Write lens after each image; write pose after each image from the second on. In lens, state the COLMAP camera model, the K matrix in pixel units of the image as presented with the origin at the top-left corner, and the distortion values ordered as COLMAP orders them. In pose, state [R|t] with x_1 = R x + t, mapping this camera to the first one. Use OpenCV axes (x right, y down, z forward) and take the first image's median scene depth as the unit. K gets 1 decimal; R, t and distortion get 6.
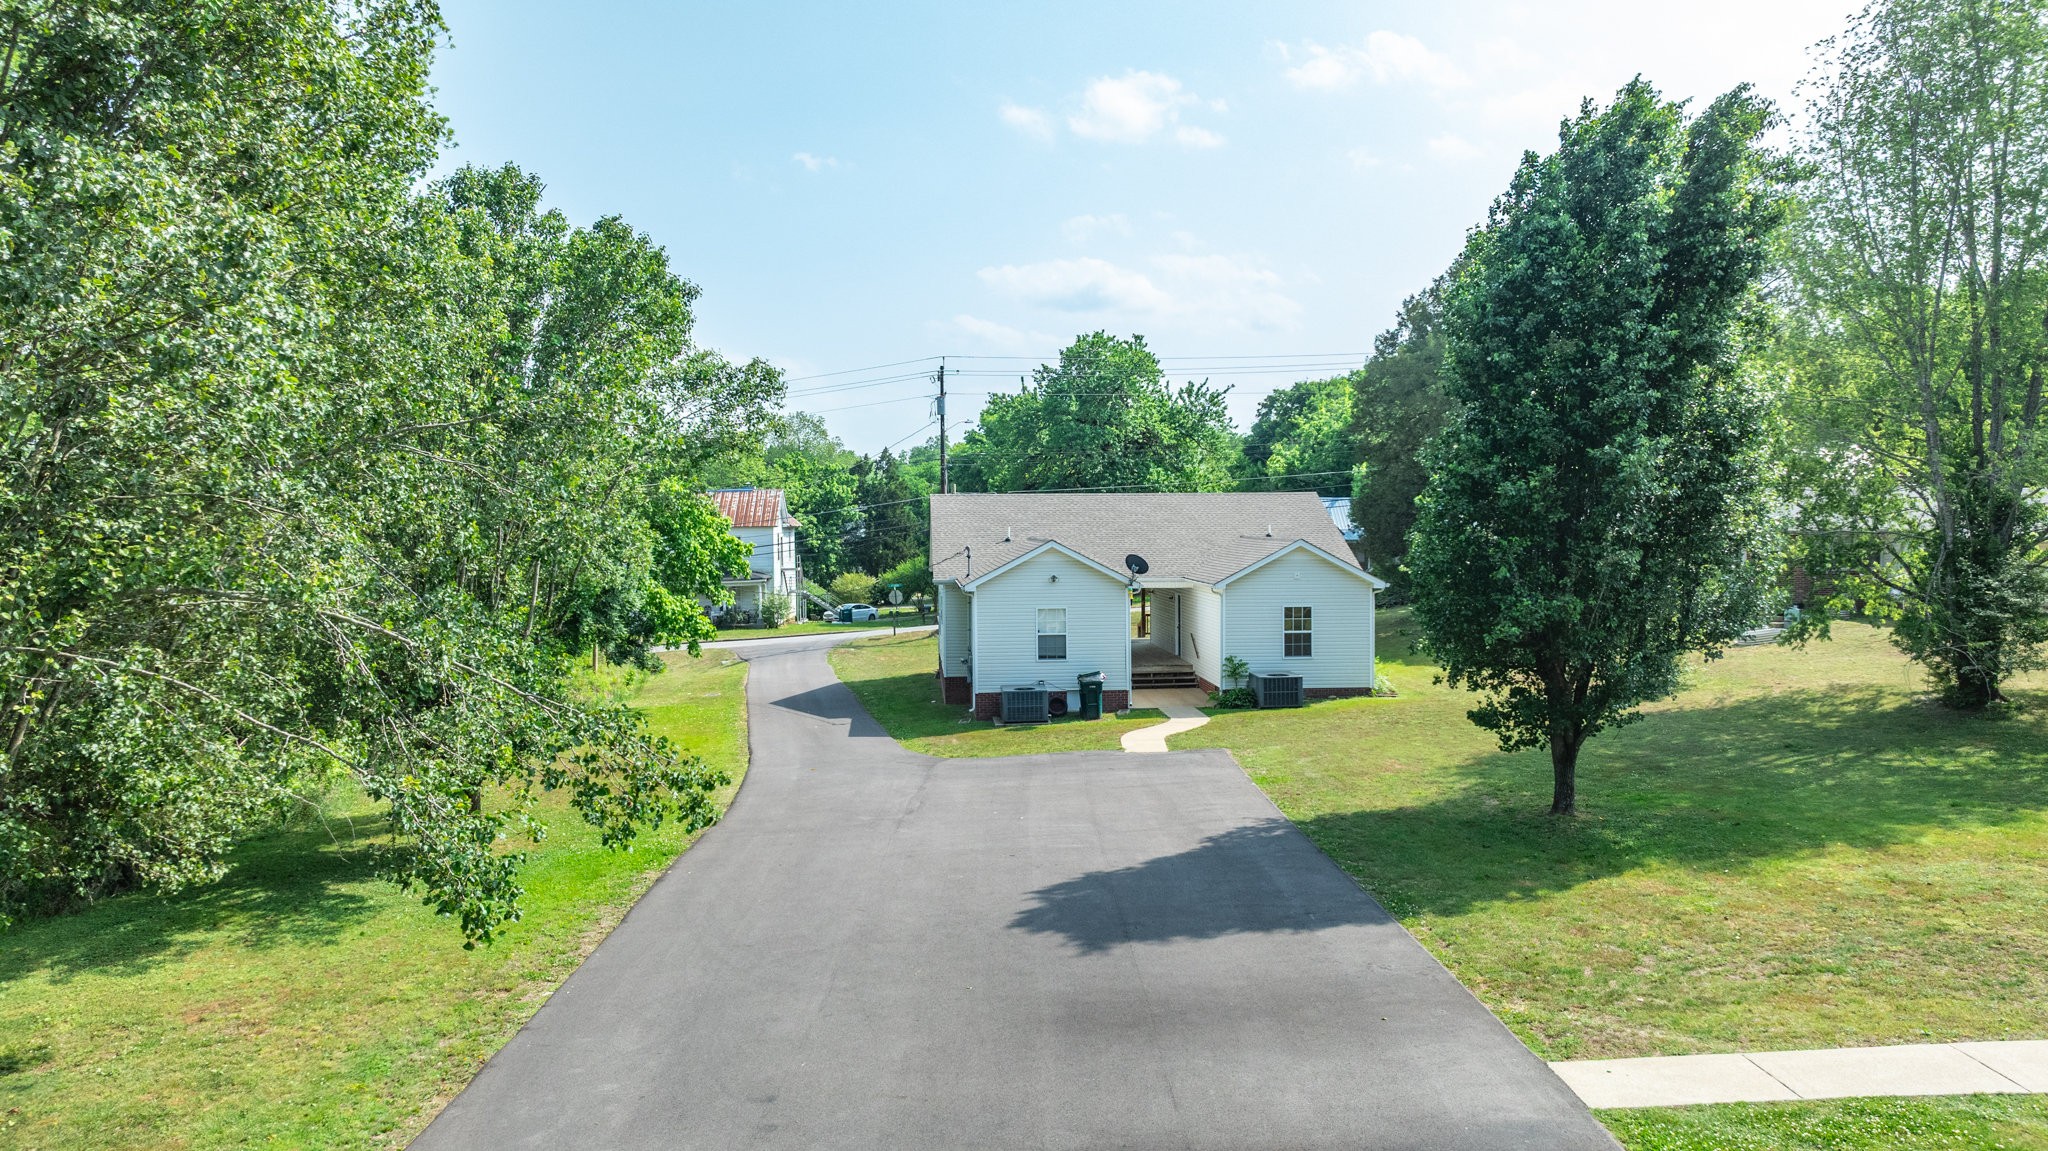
lens RADIAL K [[1404.8, 0, 985.0], [0, 1404.8, 569.1], [0, 0, 1]] dist [-0.001640, 0.006711]
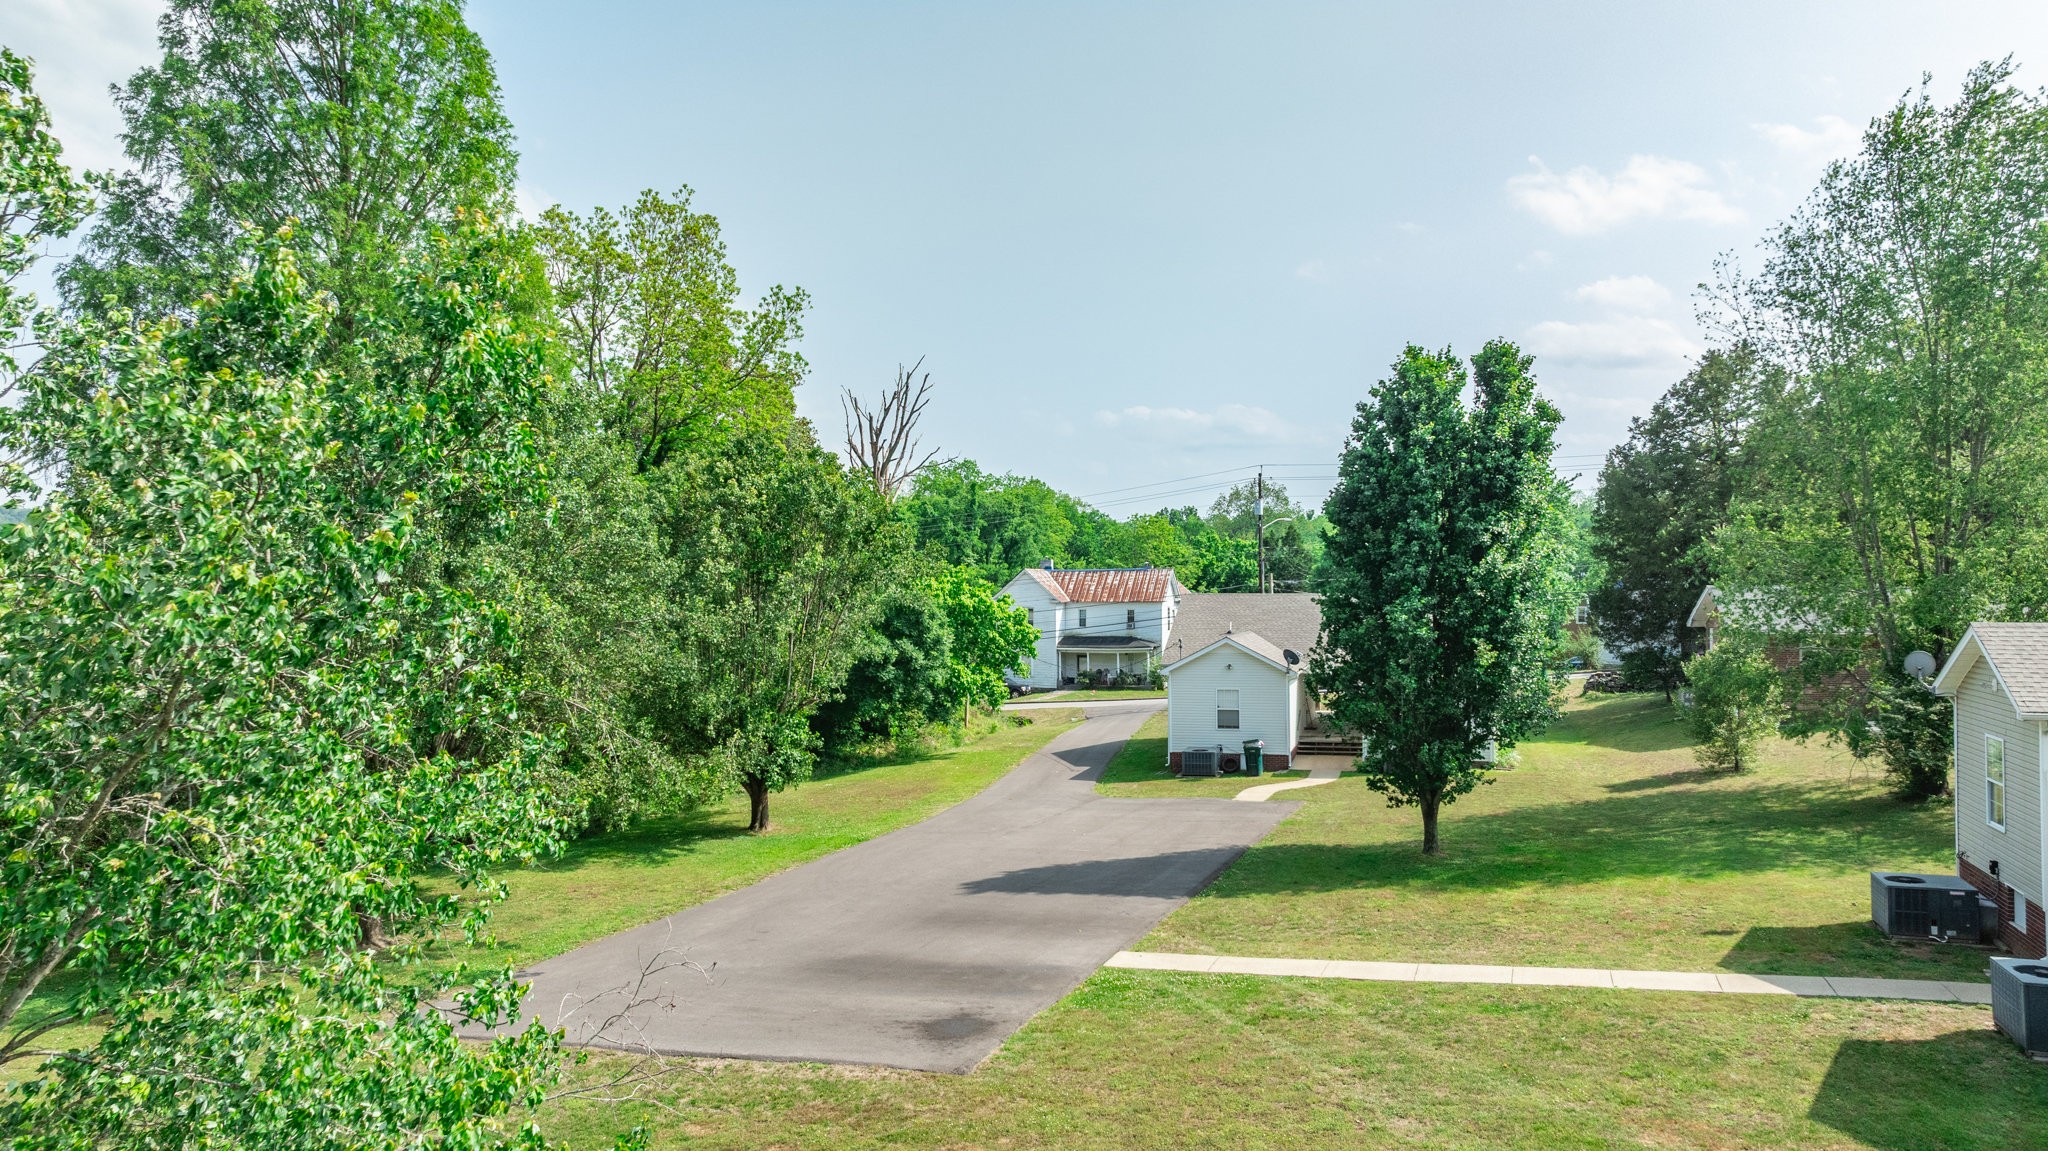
lens RADIAL K [[1404.8, 0, 985.0], [0, 1404.8, 569.1], [0, 0, 1]] dist [-0.001640, 0.006711]
pose [[0.933382, -0.002469, -0.358877, 0.305913], [-0.010780, 0.999332, -0.034910, -0.035773], [0.358723, 0.036453, 0.932732, -0.301341]]
